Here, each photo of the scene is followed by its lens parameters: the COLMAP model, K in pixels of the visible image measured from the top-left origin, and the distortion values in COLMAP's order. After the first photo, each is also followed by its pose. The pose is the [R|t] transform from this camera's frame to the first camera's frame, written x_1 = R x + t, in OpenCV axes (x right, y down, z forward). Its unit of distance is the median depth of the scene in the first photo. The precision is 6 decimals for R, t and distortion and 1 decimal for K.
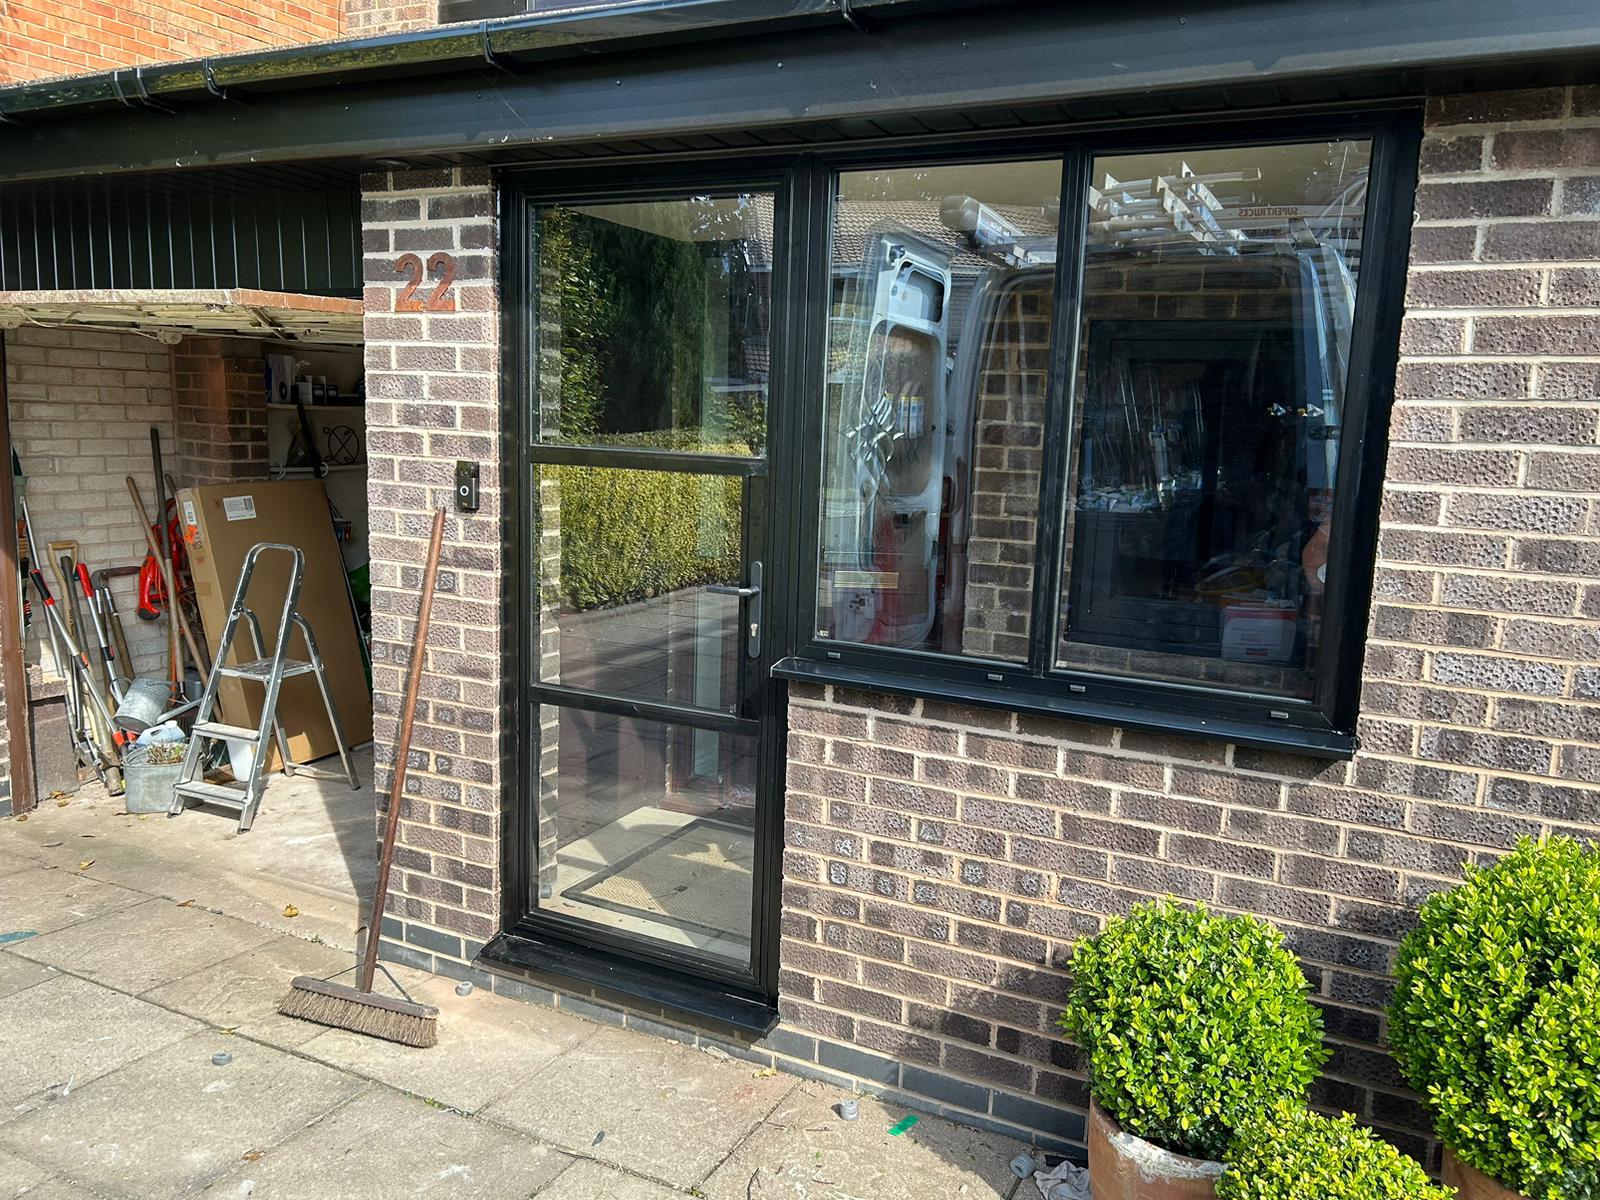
lens RADIAL K [[1232.7, 0, 800.0], [0, 1232.7, 600.0], [0, 0, 1]] dist [0.061597, -0.072557]
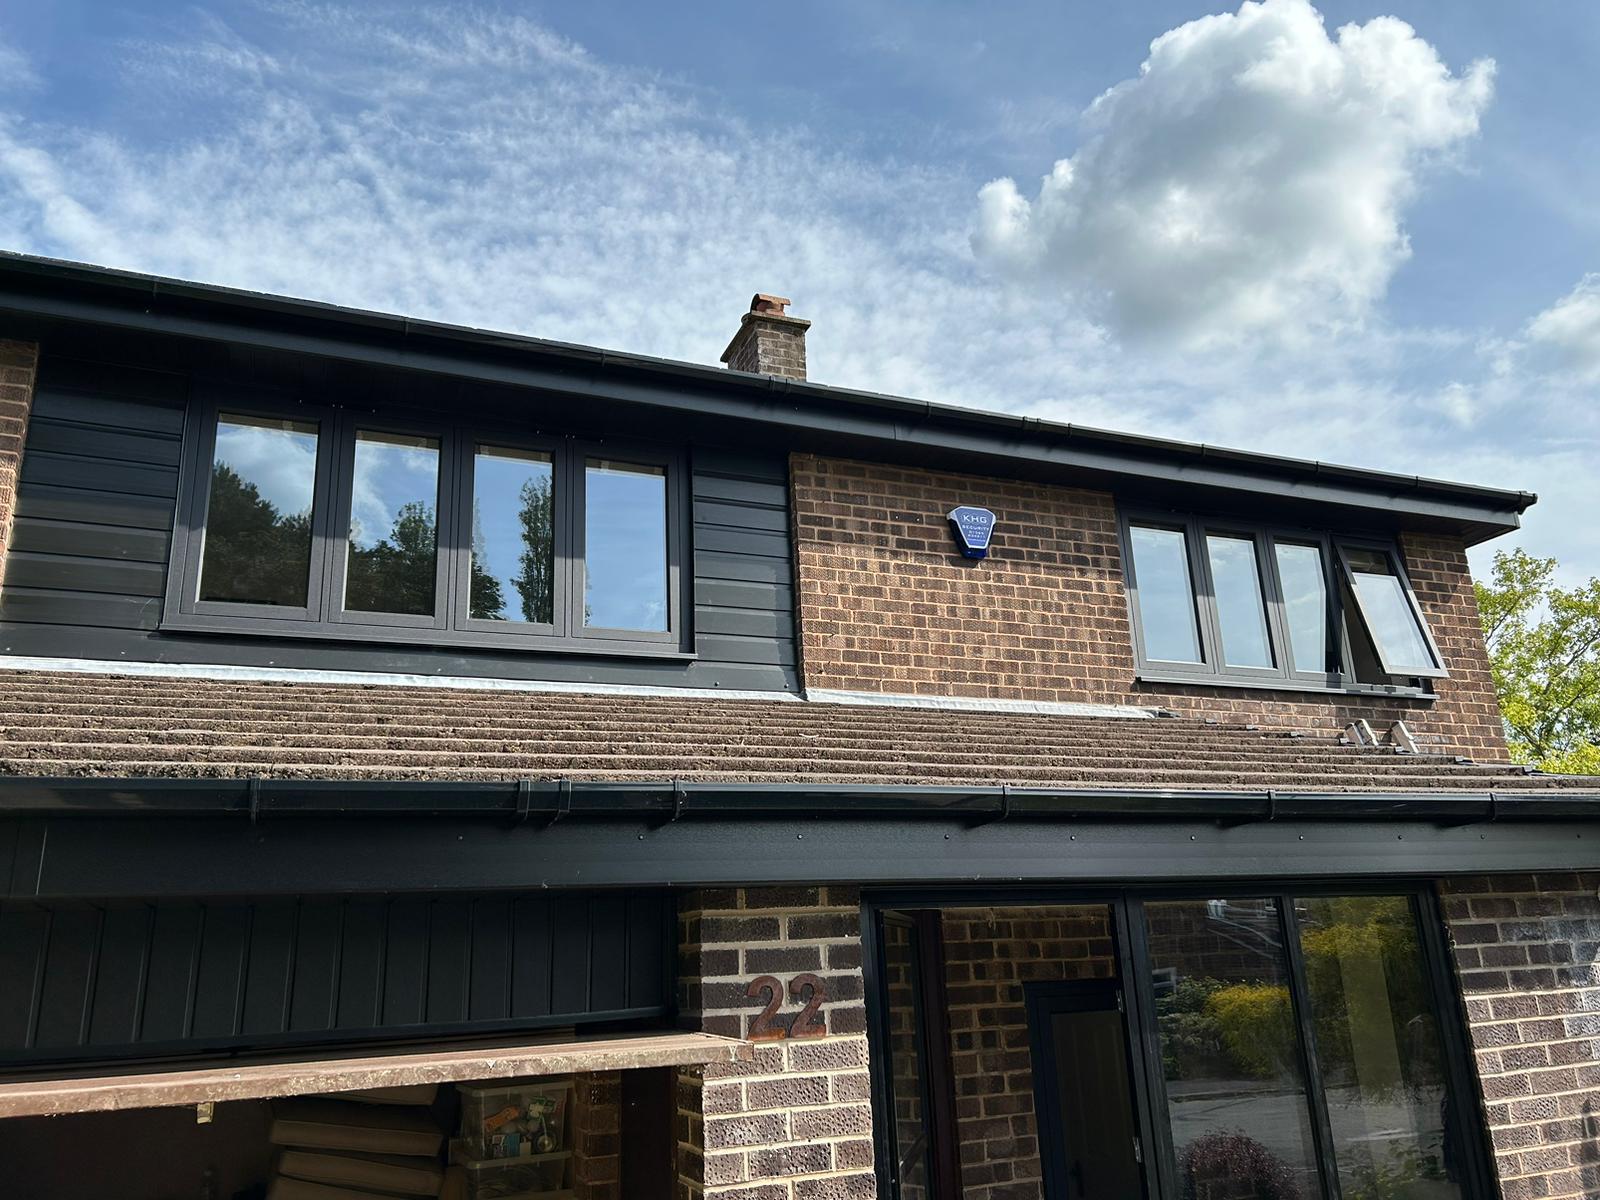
lens RADIAL K [[1186.7, 0, 800.0], [0, 1186.7, 600.0], [0, 0, 1]] dist [0.042454, -0.052793]
pose [[0.647173, 0.163177, 0.744675, -1.034035], [0.178025, 0.917467, -0.355756, -0.219049], [-0.741265, 0.362806, 0.564710, 0.379255]]
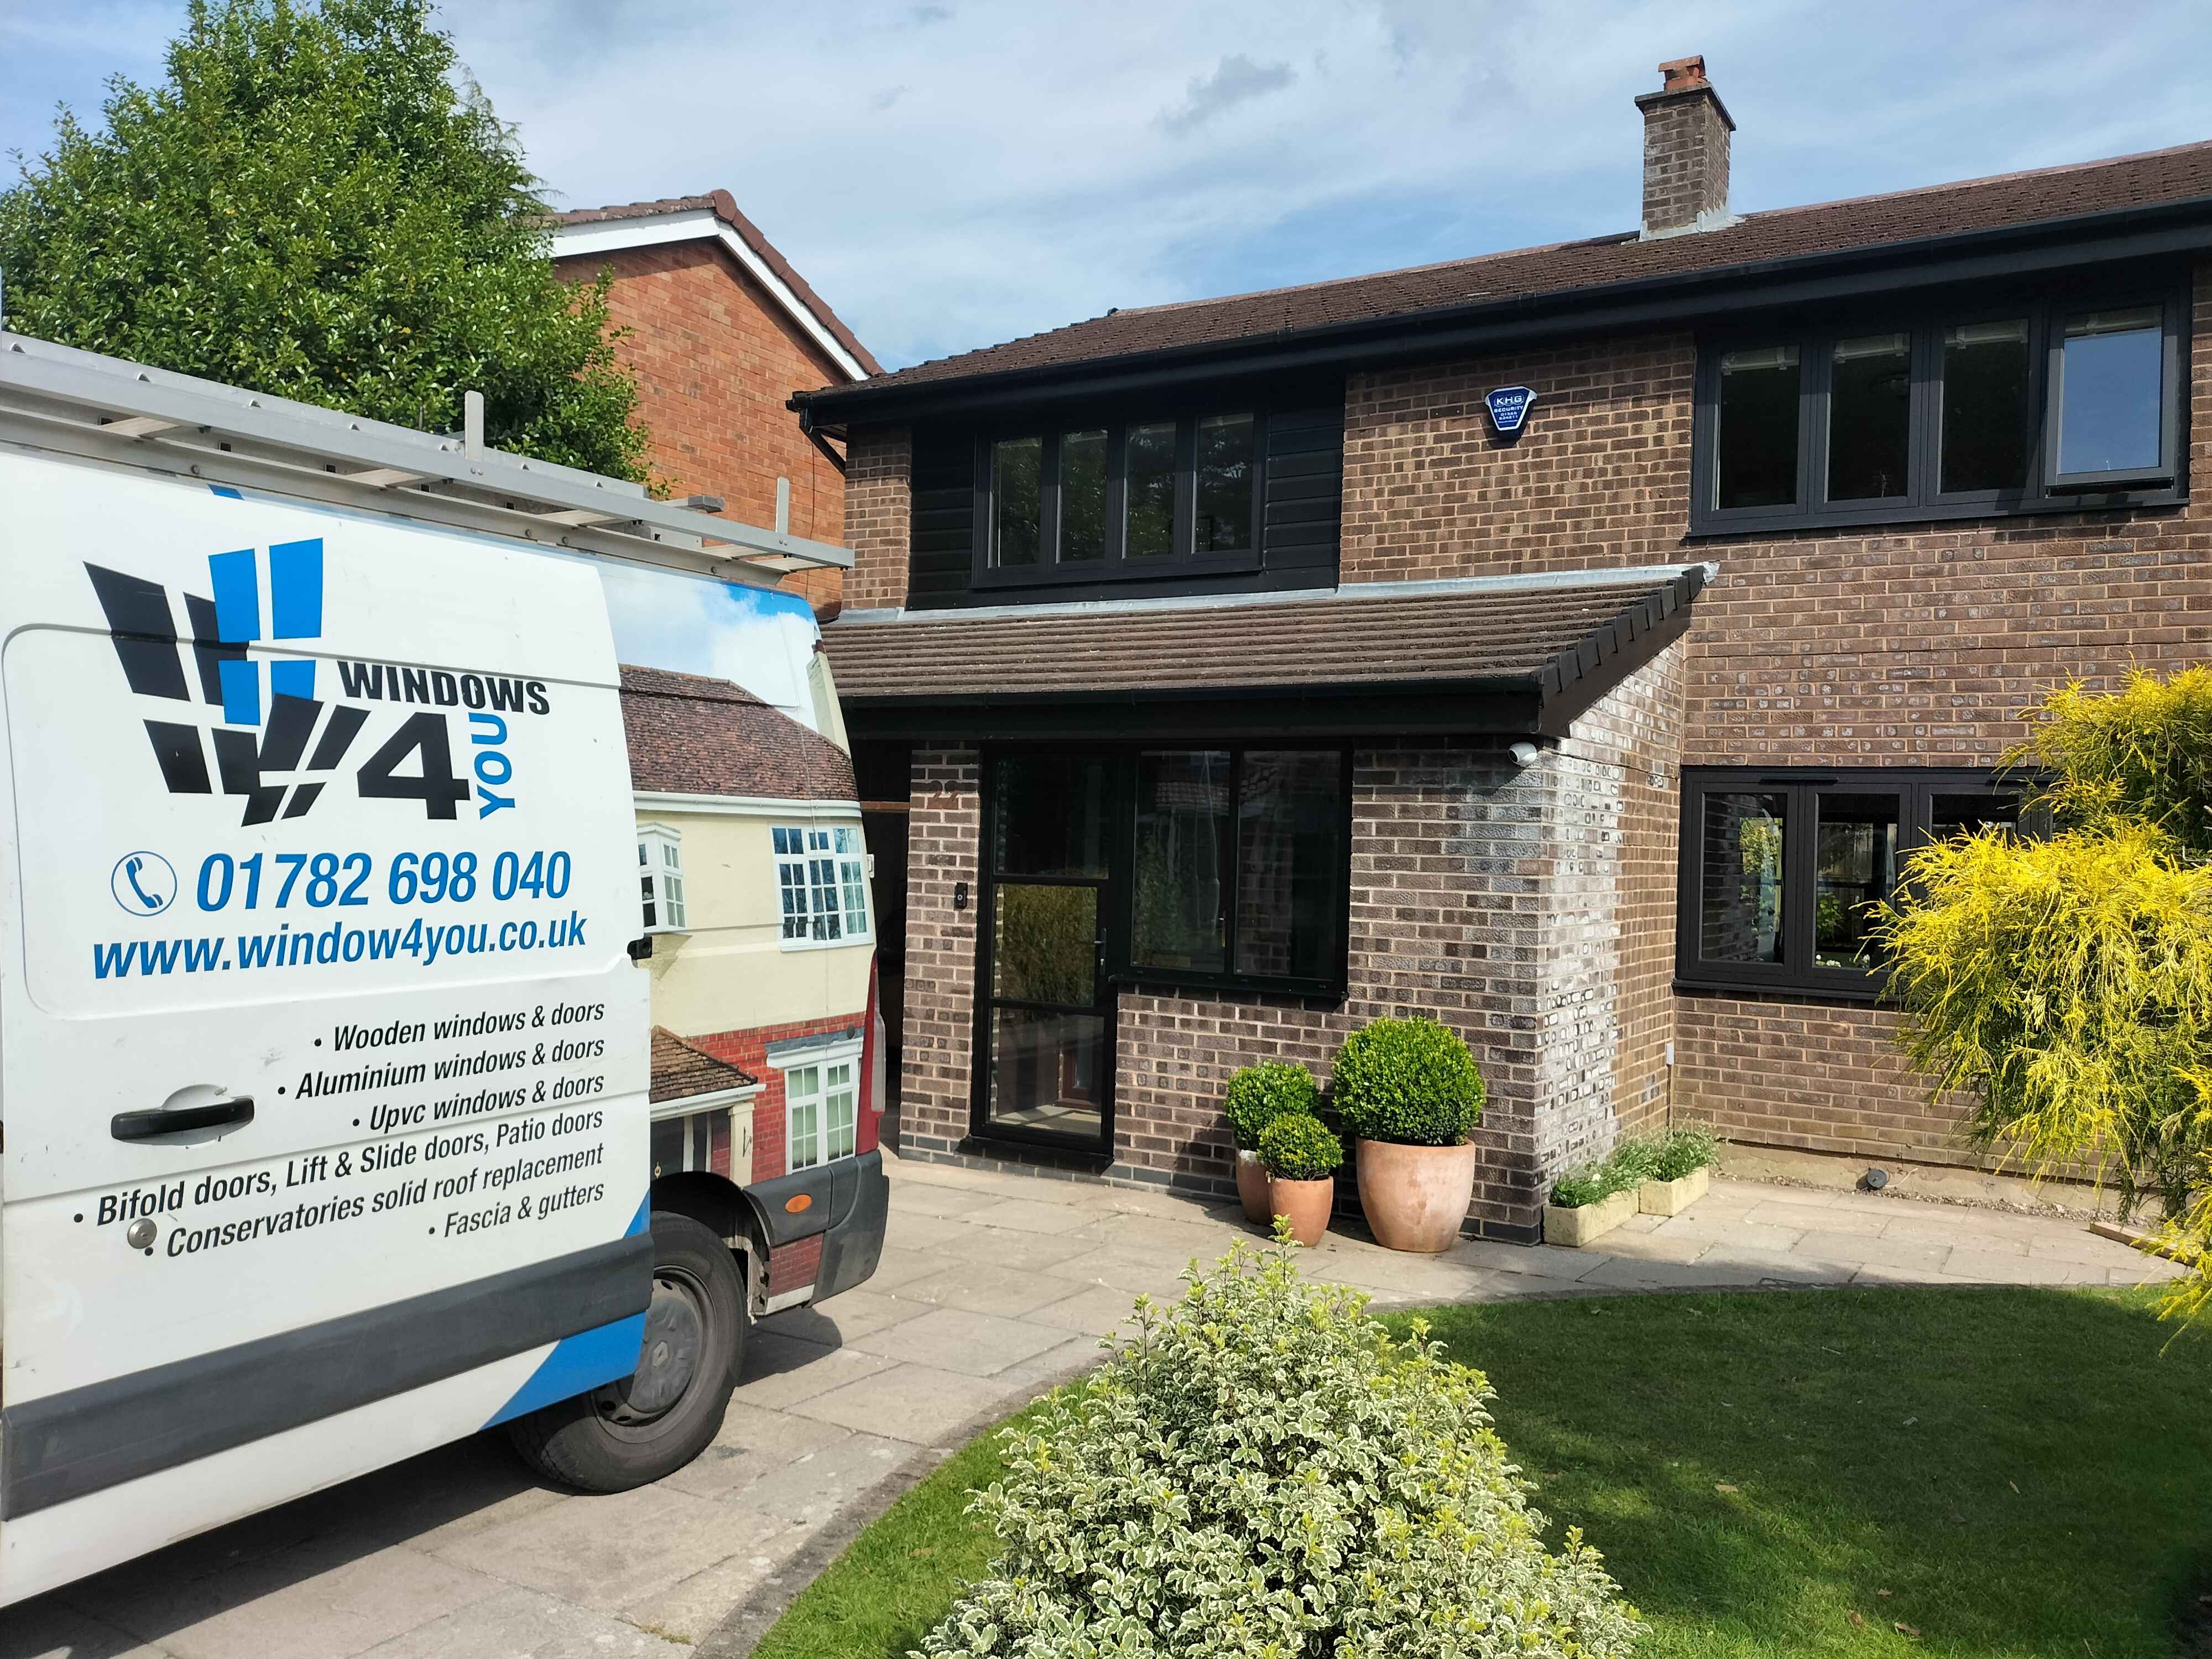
lens RADIAL K [[1704.2, 0, 1106.0], [0, 1704.2, 829.5], [0, 0, 1]] dist [0.061597, -0.072557]
pose [[0.996747, -0.004632, -0.080465, 0.185595], [-0.008456, 0.986826, -0.161564, 0.247935], [0.080153, 0.161719, 0.983576, -1.714166]]
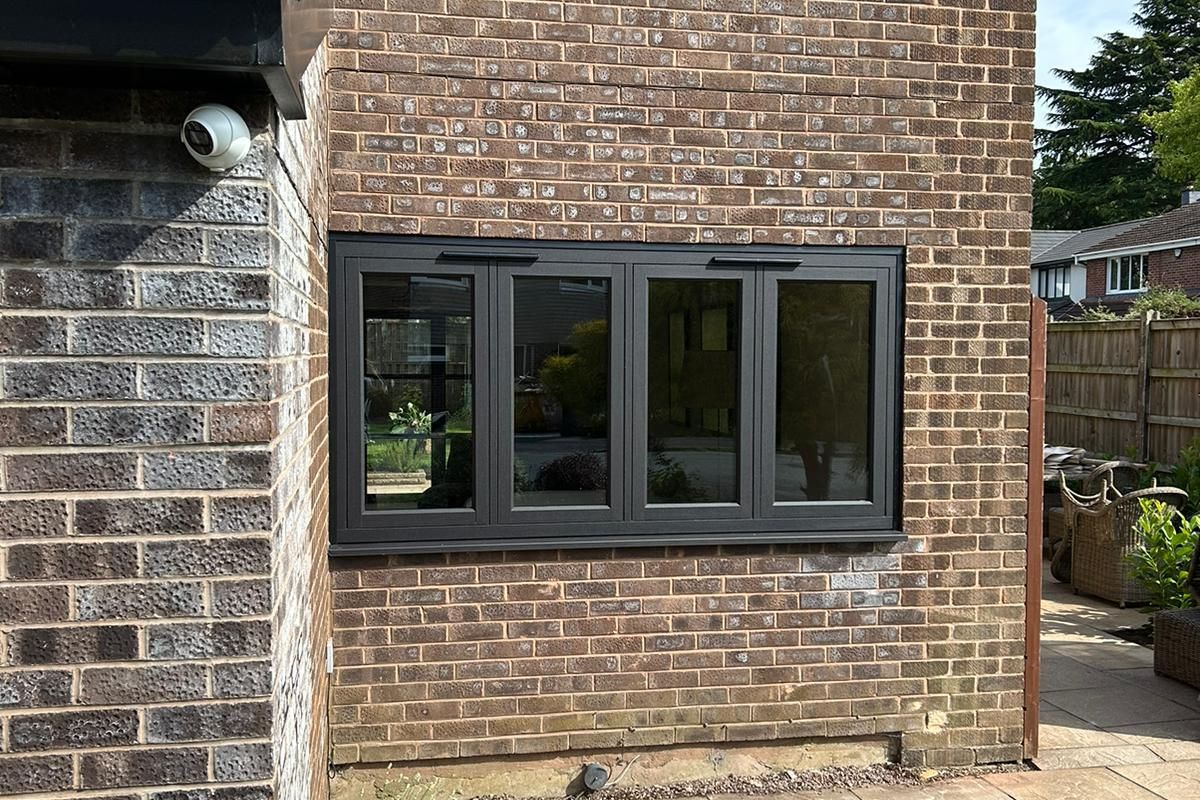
lens RADIAL K [[1187.2, 0, 602.1], [0, 1187.2, 410.2], [0, 0, 1]] dist [0.140287, -0.309310]
pose [[0.789996, -0.059704, 0.610198, 0.323664], [0.113693, 0.992251, -0.050108, -0.030854], [-0.602478, 0.108961, 0.790663, -0.035159]]
